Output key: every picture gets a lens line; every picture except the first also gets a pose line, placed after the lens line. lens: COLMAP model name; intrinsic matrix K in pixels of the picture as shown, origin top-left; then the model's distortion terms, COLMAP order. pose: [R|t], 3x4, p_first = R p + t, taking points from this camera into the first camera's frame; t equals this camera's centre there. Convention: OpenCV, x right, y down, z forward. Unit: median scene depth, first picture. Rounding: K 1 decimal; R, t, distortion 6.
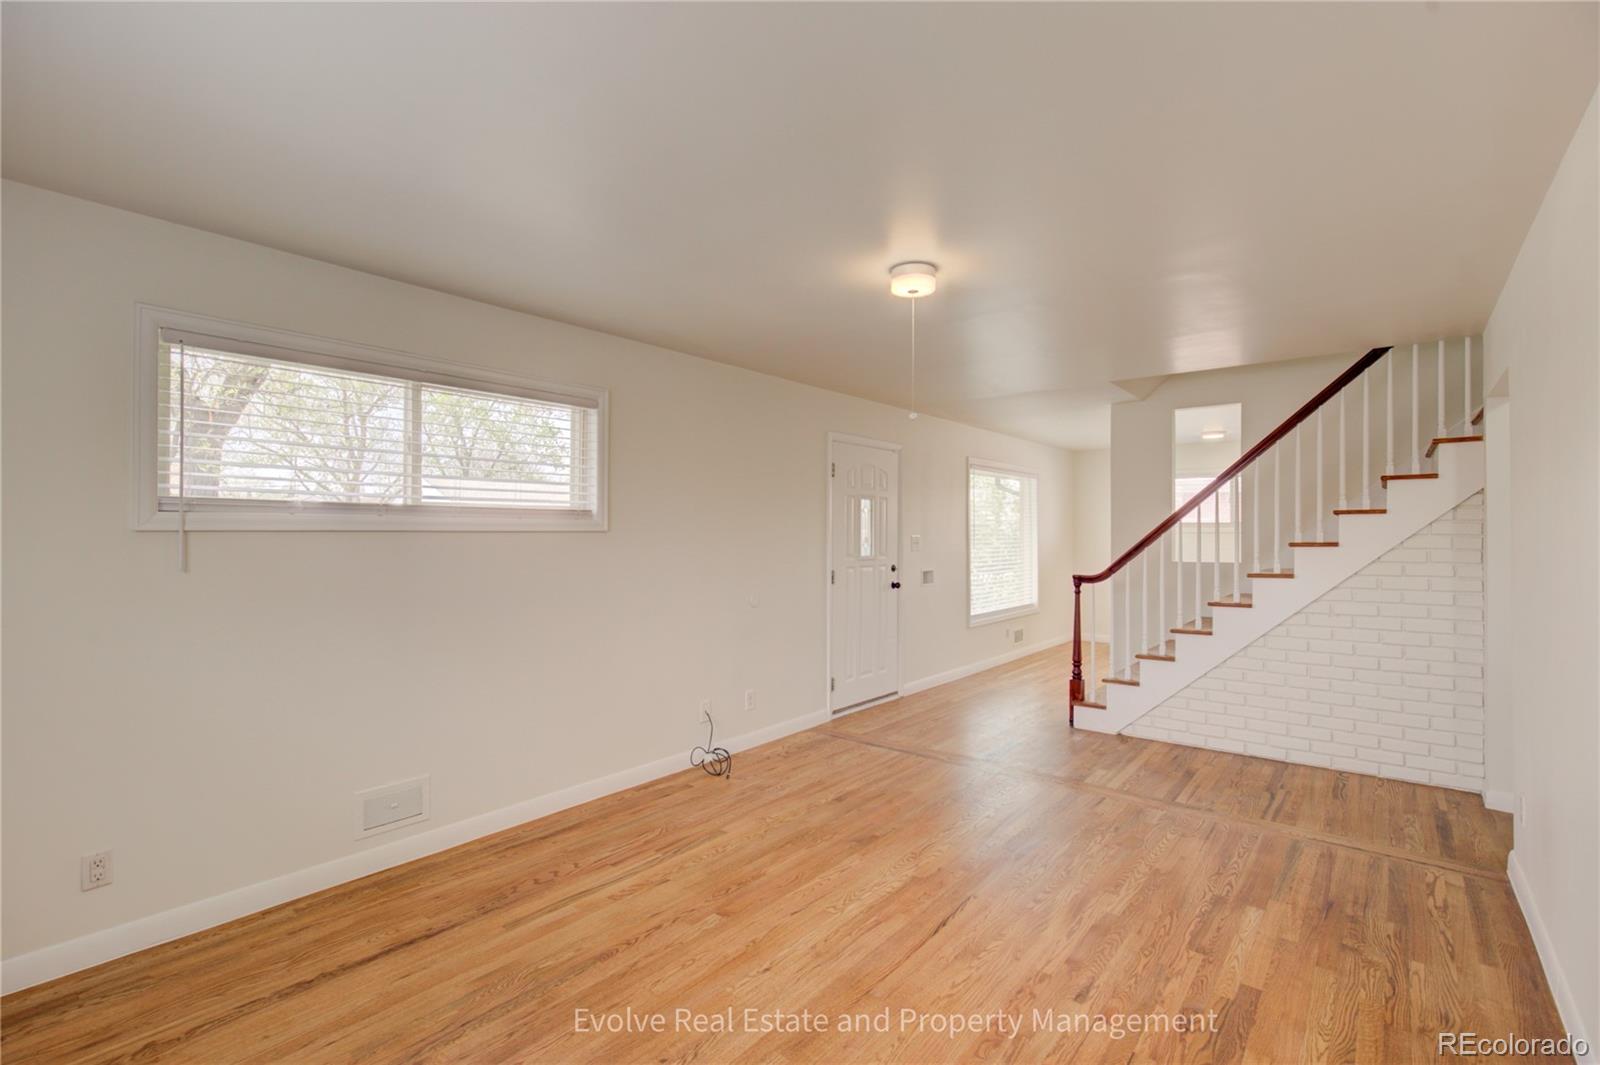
lens RADIAL K [[735.7, 0, 801.3], [0, 735.7, 534.3], [0, 0, 1]] dist [-0.002632, 0.000901]
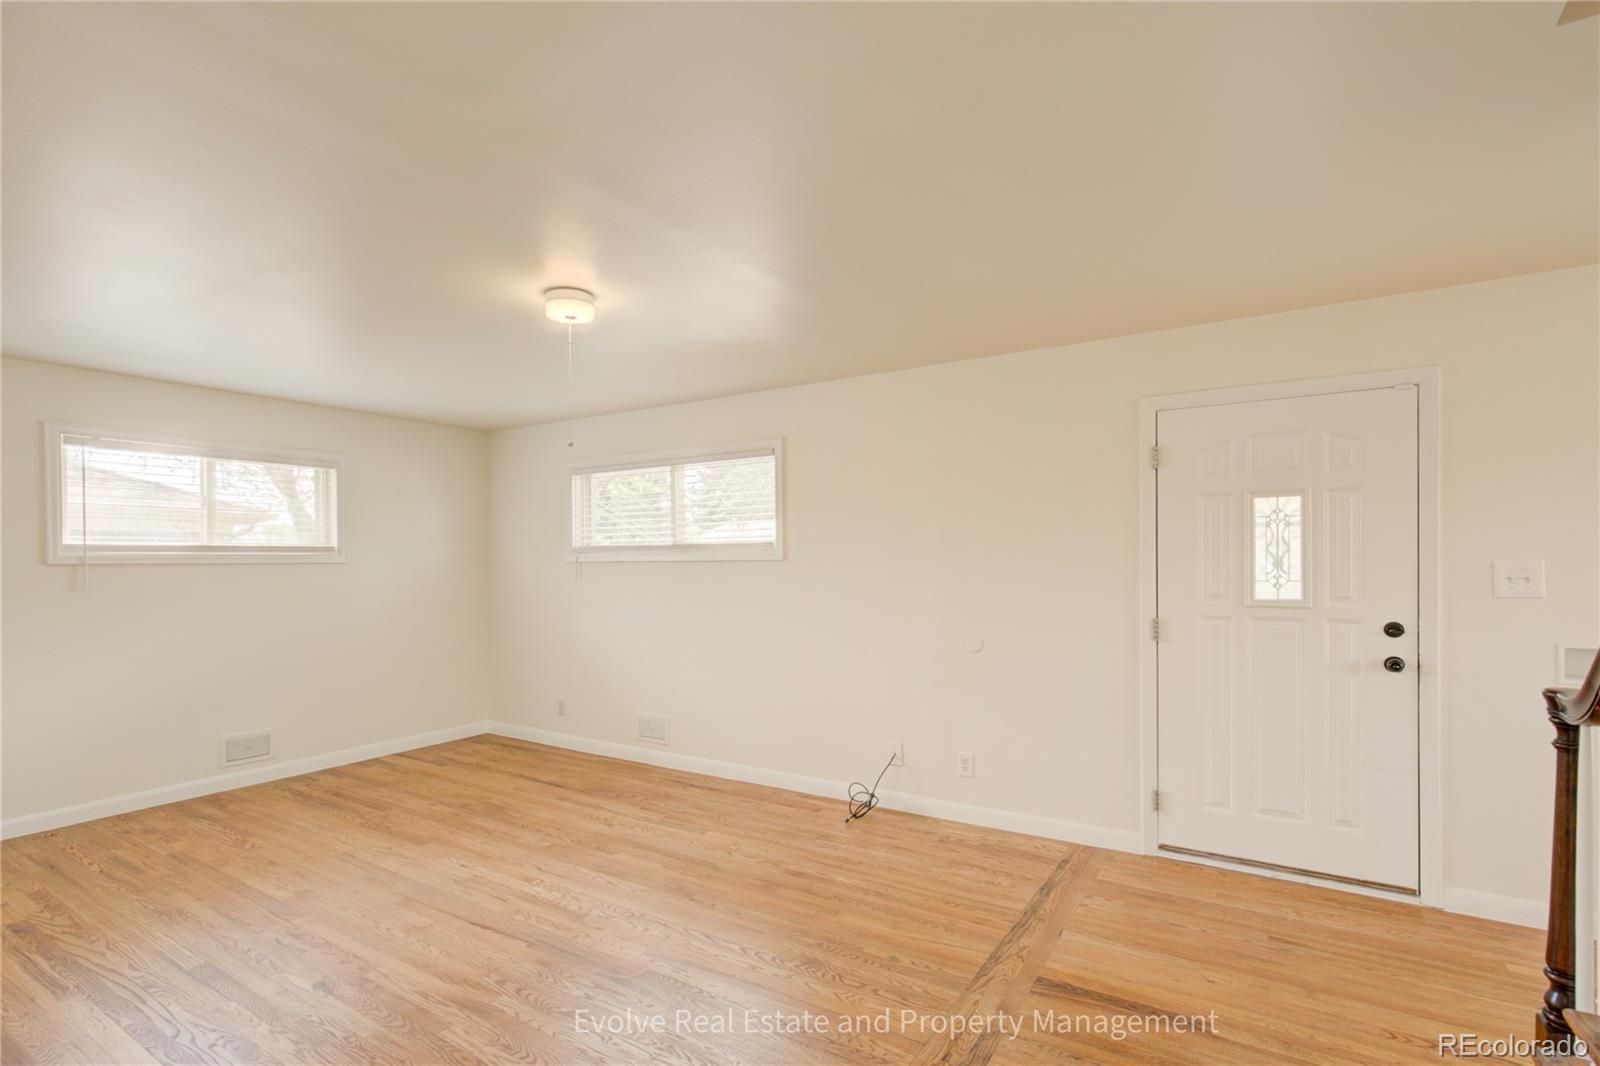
lens RADIAL K [[735.7, 0, 820.1], [0, 735.7, 566.5], [0, 0, 1]] dist [-0.002632, 0.000901]
pose [[0.131482, 0.002948, -0.991314, 1.065372], [0.006833, 0.999969, 0.003880, 0.001463], [0.991295, -0.007284, 0.131458, 1.087066]]
